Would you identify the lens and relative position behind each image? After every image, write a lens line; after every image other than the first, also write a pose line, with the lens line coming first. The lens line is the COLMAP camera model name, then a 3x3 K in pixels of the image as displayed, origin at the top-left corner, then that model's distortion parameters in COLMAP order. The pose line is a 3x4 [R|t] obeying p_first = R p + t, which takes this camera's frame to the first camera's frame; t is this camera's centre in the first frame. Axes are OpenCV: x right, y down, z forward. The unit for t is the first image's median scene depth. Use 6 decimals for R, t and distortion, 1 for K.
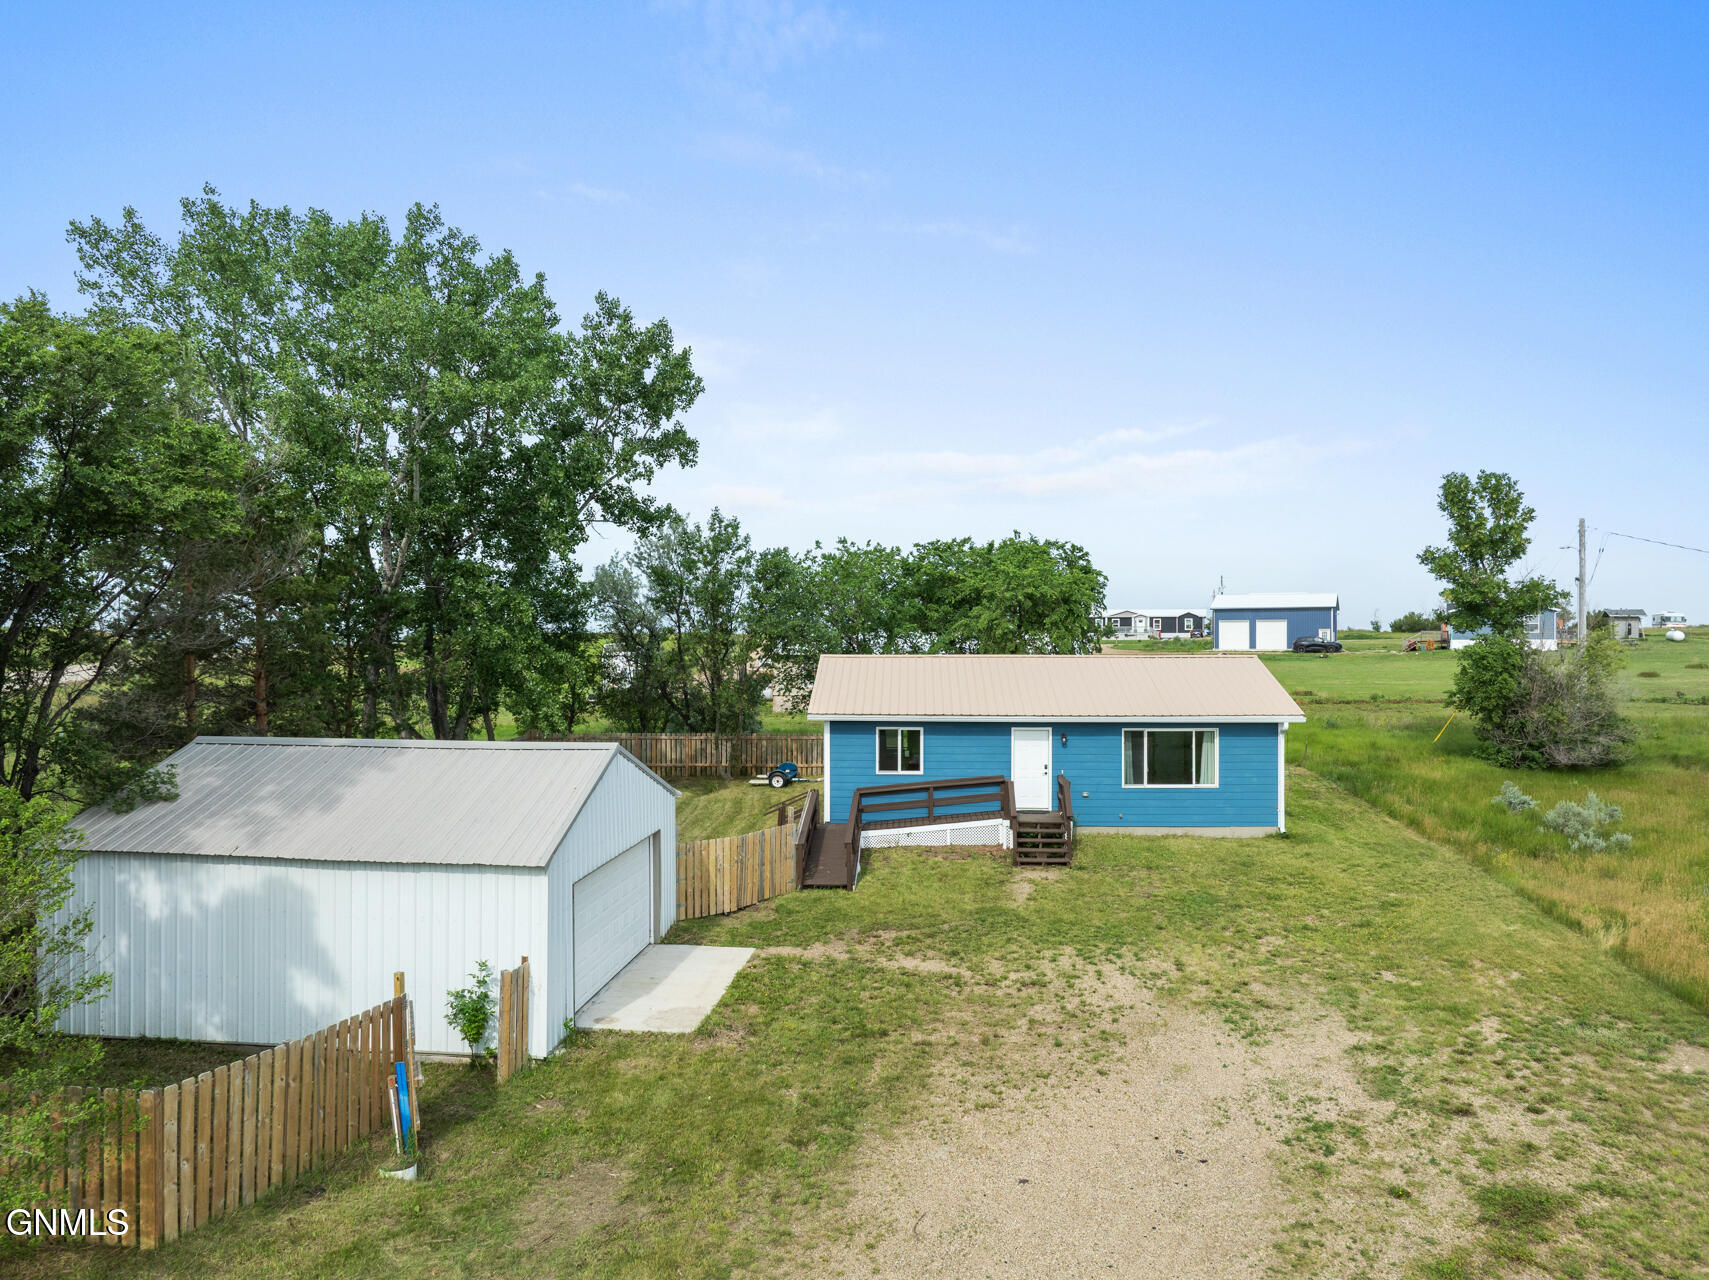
lens RADIAL K [[1218.1, 0, 854.5], [0, 1218.1, 640.0], [0, 0, 1]] dist [-0.039879, -0.001526]
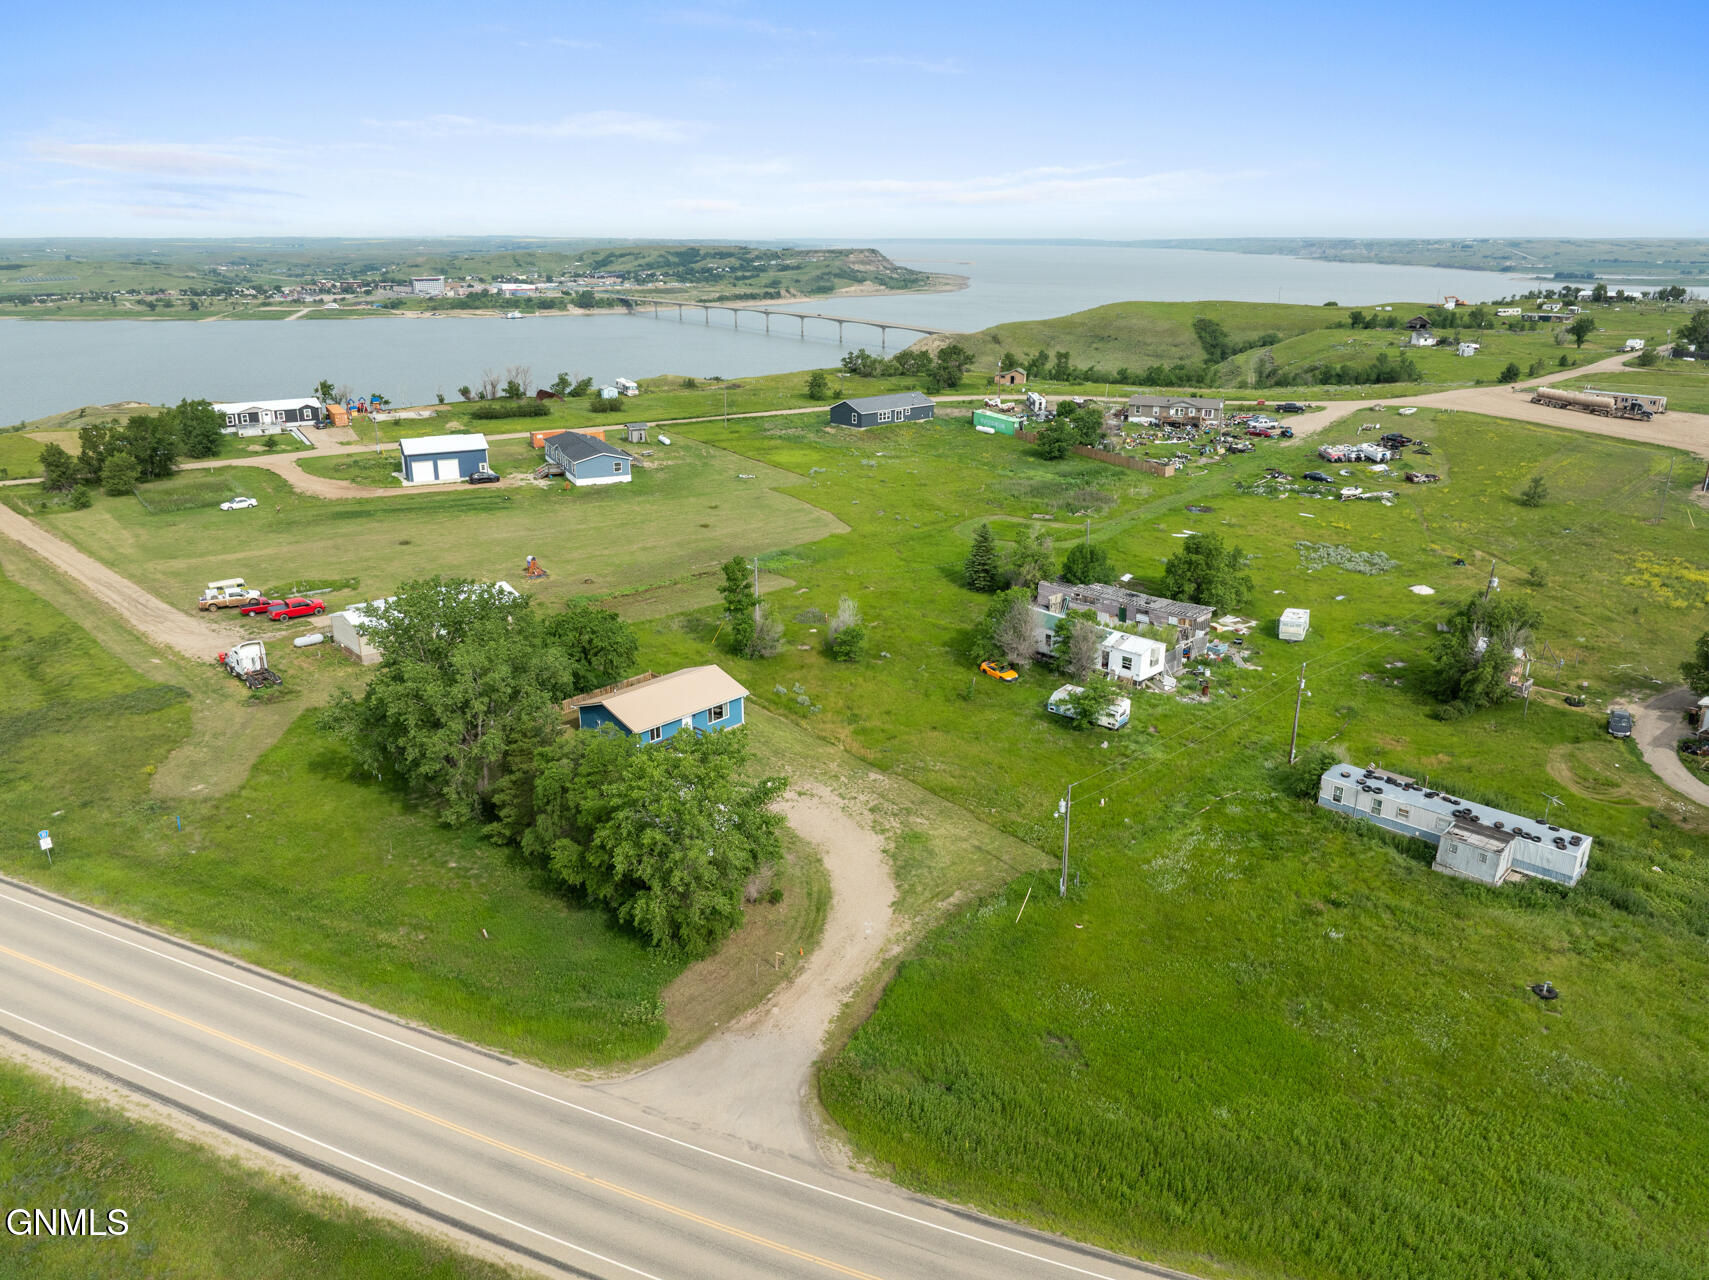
lens RADIAL K [[1203.7, 0, 870.3], [0, 1203.7, 639.6], [0, 0, 1]] dist [-0.044897, 0.024315]
pose [[0.631059, -0.244010, 0.736359, -2.039317], [-0.012310, 0.945971, 0.324019, -1.279089], [-0.775638, -0.213539, 0.593959, -1.385812]]
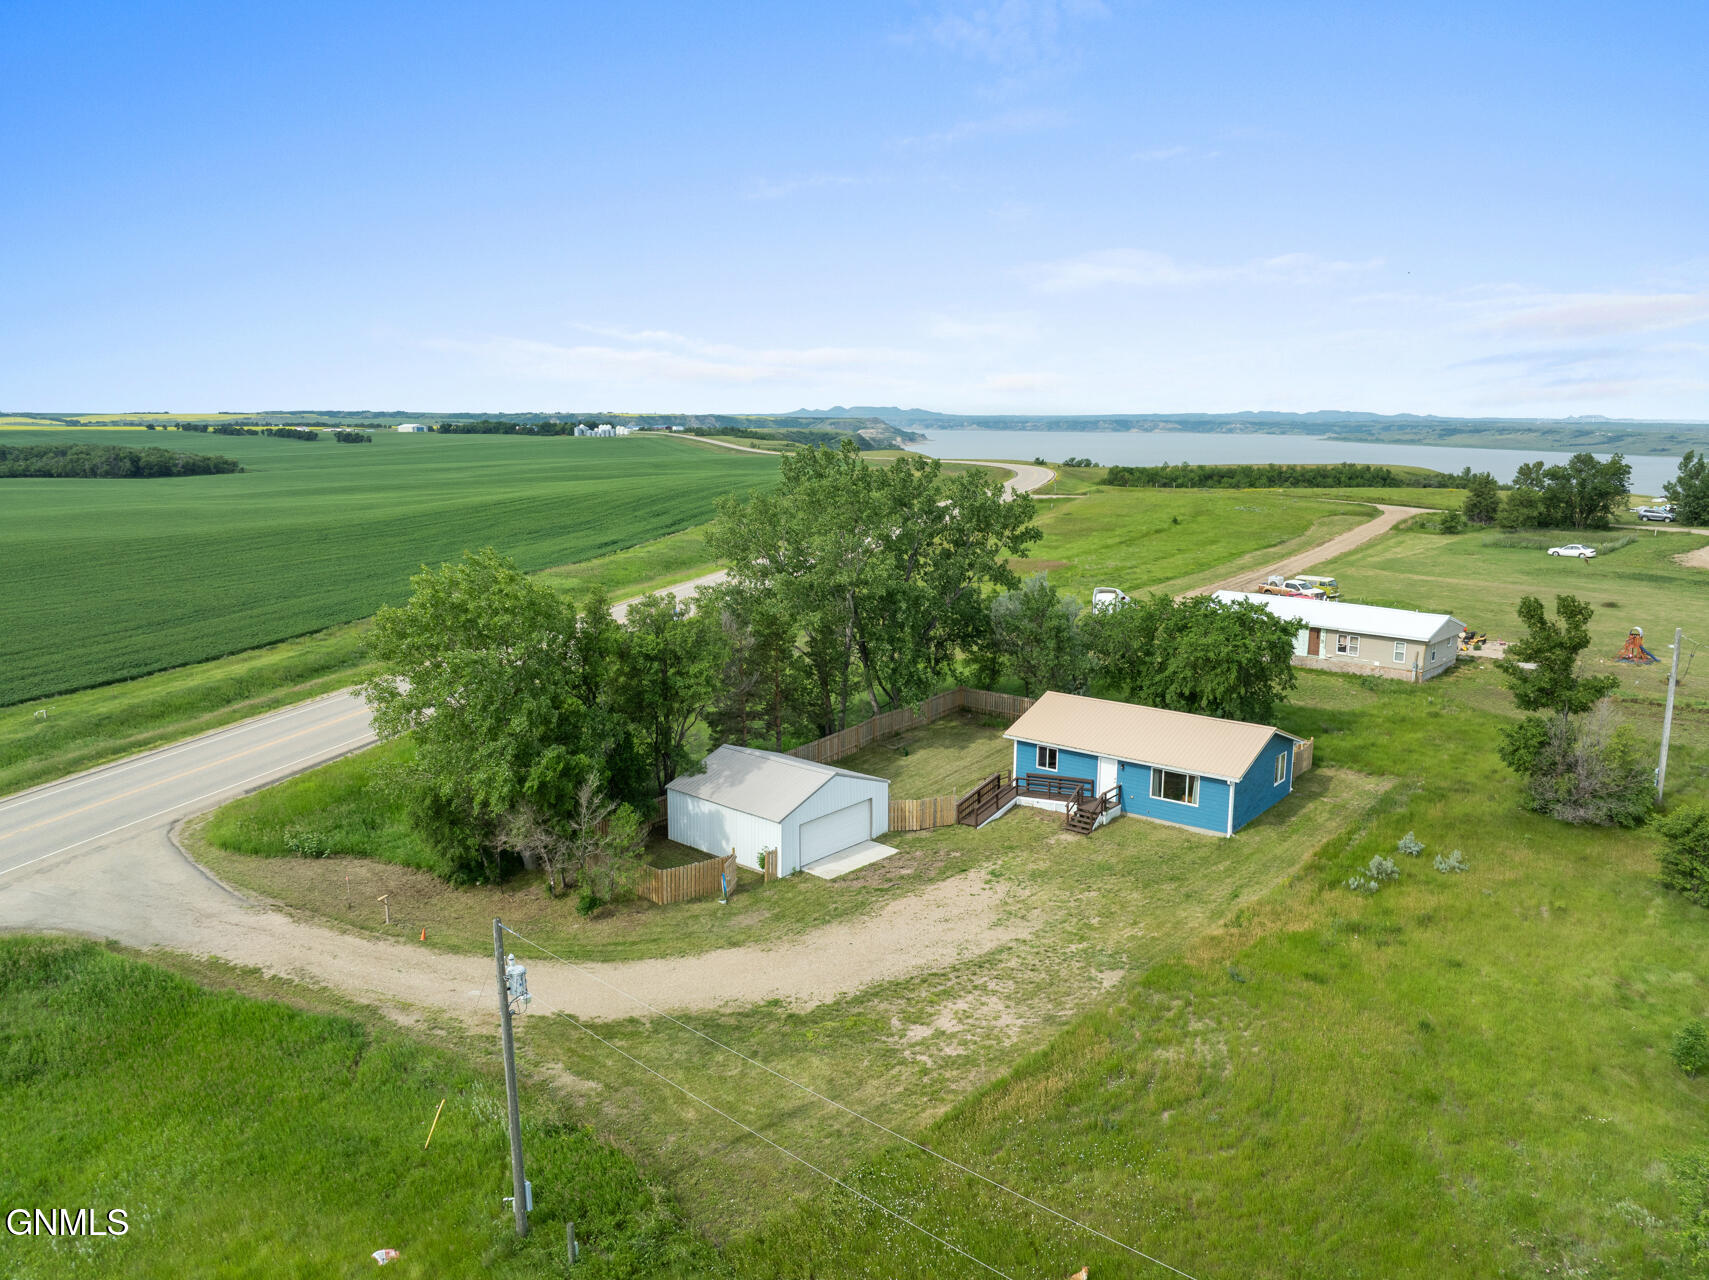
lens RADIAL K [[1209.6, 0, 850.3], [0, 1209.6, 641.6], [0, 0, 1]] dist [-0.045636, 0.002810]
pose [[0.810078, 0.109420, -0.576021, 0.958589], [0.001931, 0.981929, 0.189241, -0.504084], [0.586319, -0.154413, 0.795228, -0.774842]]
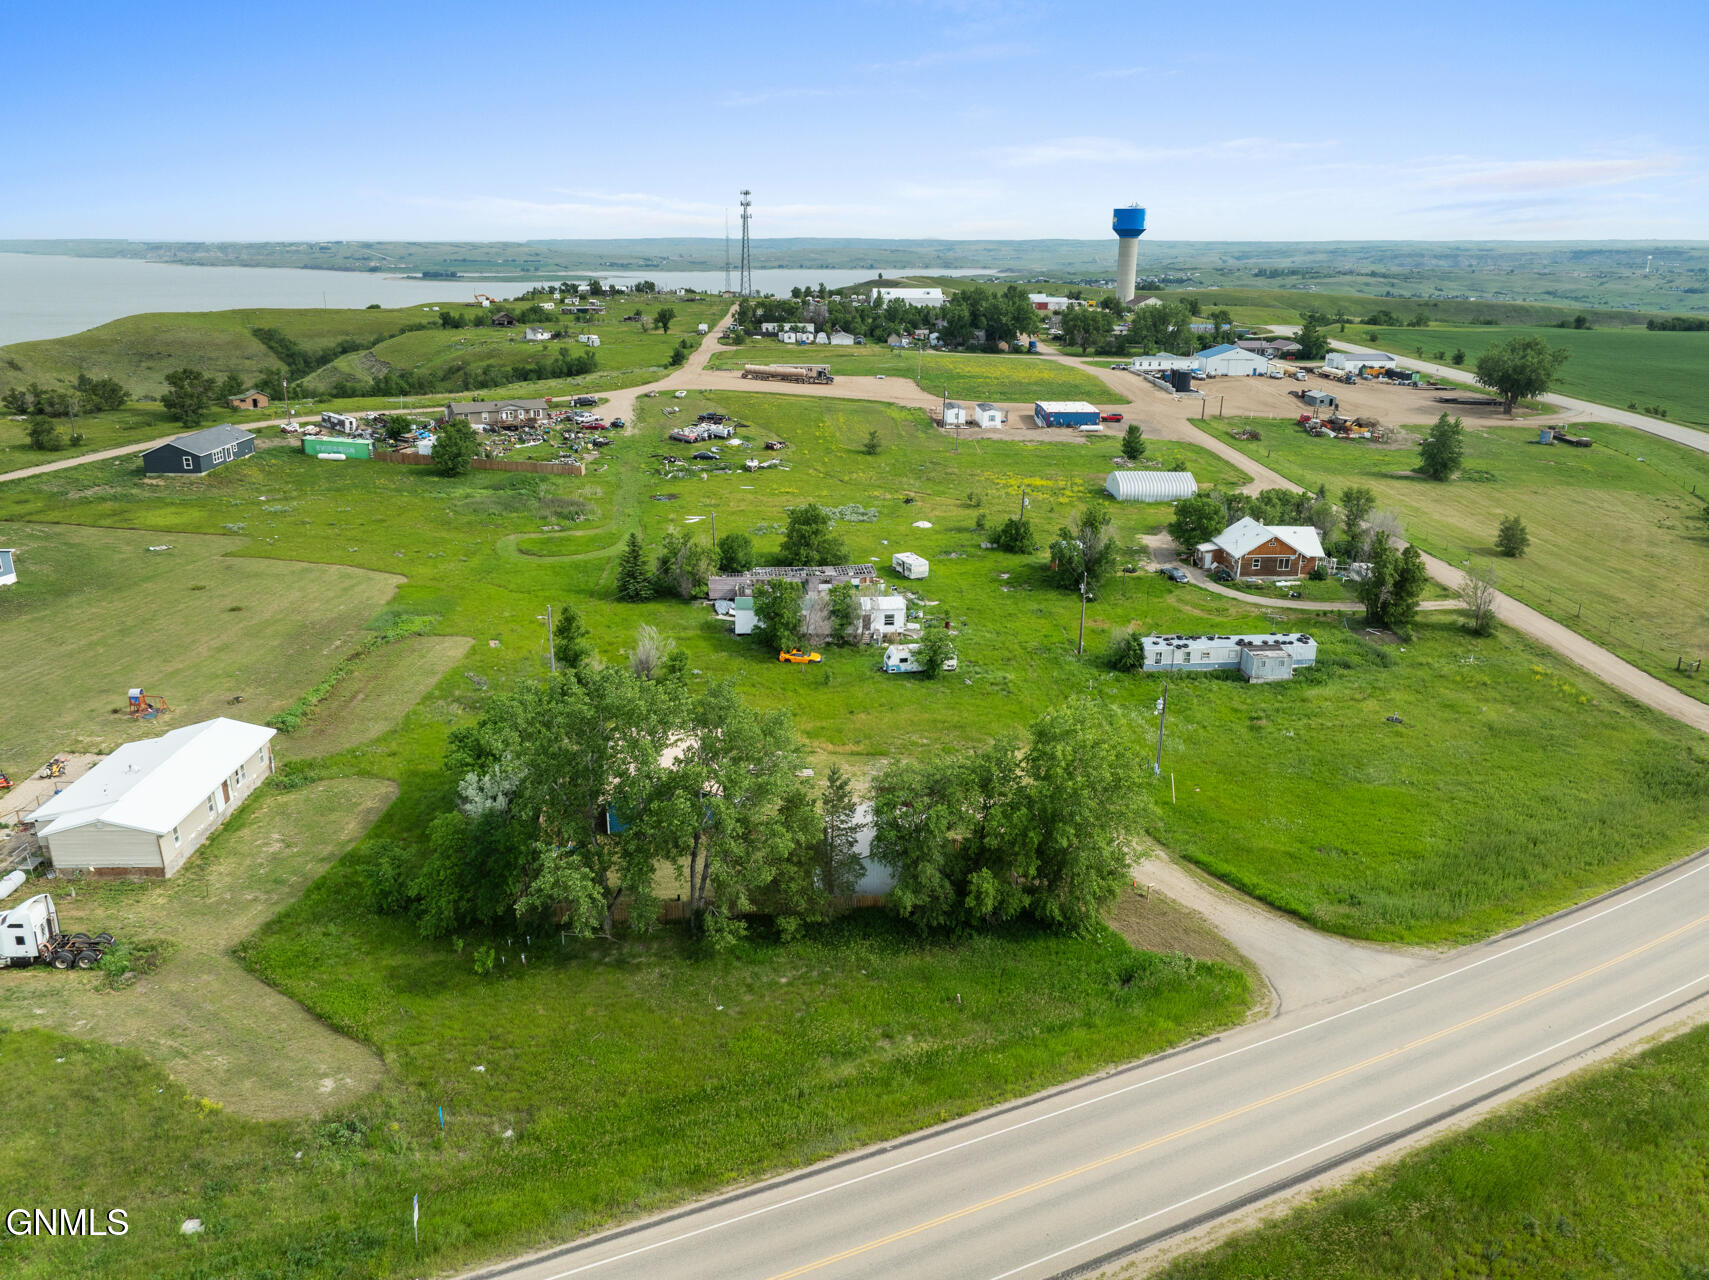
lens RADIAL K [[1179.5, 0, 896.9], [0, 1179.5, 646.1], [0, 0, 1]] dist [-0.021716, 0.003675]
pose [[-0.194660, -0.313924, 0.929279, -2.731461], [-0.023883, 0.948638, 0.315461, -1.218942], [-0.980580, 0.039214, -0.192160, 1.191498]]
